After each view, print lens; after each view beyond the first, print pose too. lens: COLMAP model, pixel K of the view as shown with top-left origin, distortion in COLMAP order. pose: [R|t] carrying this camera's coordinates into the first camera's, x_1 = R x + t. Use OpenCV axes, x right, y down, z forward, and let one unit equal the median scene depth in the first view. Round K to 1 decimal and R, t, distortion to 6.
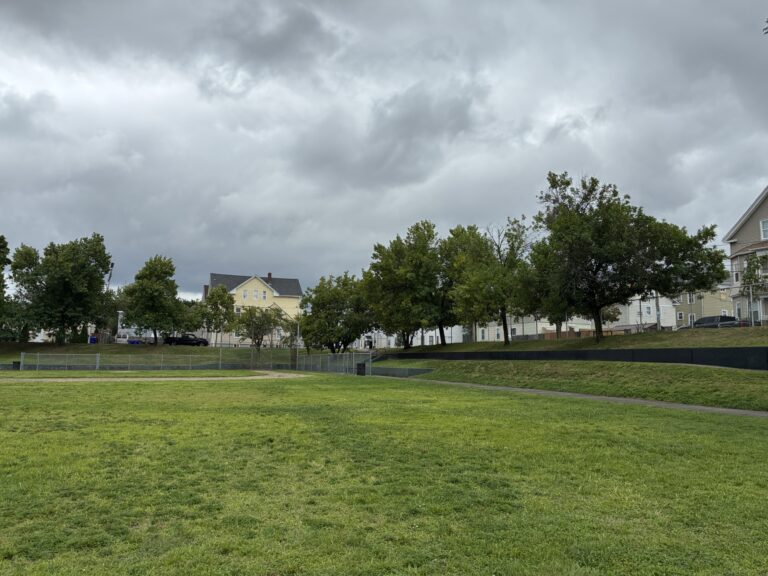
lens RADIAL K [[578.3, 0, 380.7], [0, 578.3, 286.9], [0, 0, 1]] dist [-0.009467, -0.002367]
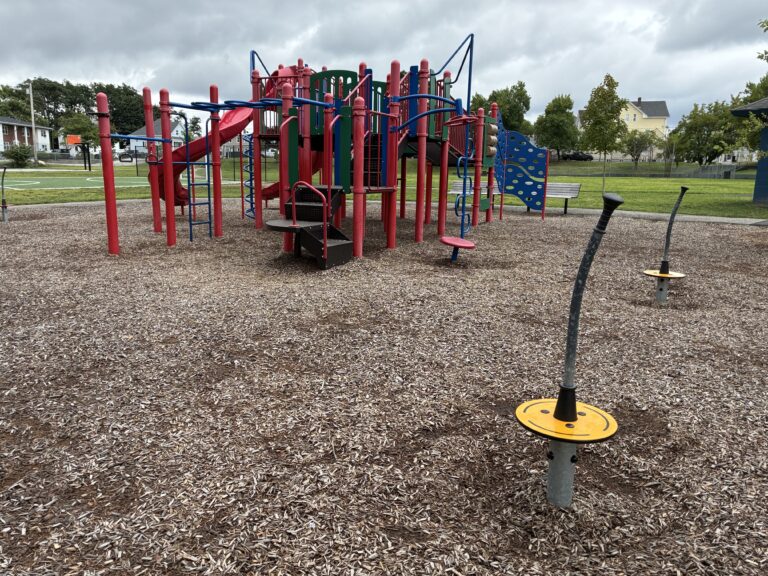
lens RADIAL K [[578.3, 0, 383.0], [0, 578.3, 286.3], [0, 0, 1]] dist [-0.009467, -0.002367]
pose [[0.856068, 0.100974, -0.506904, -0.006999], [0.061228, 0.954015, 0.293440, -0.048767], [0.513224, -0.282242, 0.810519, -0.476286]]
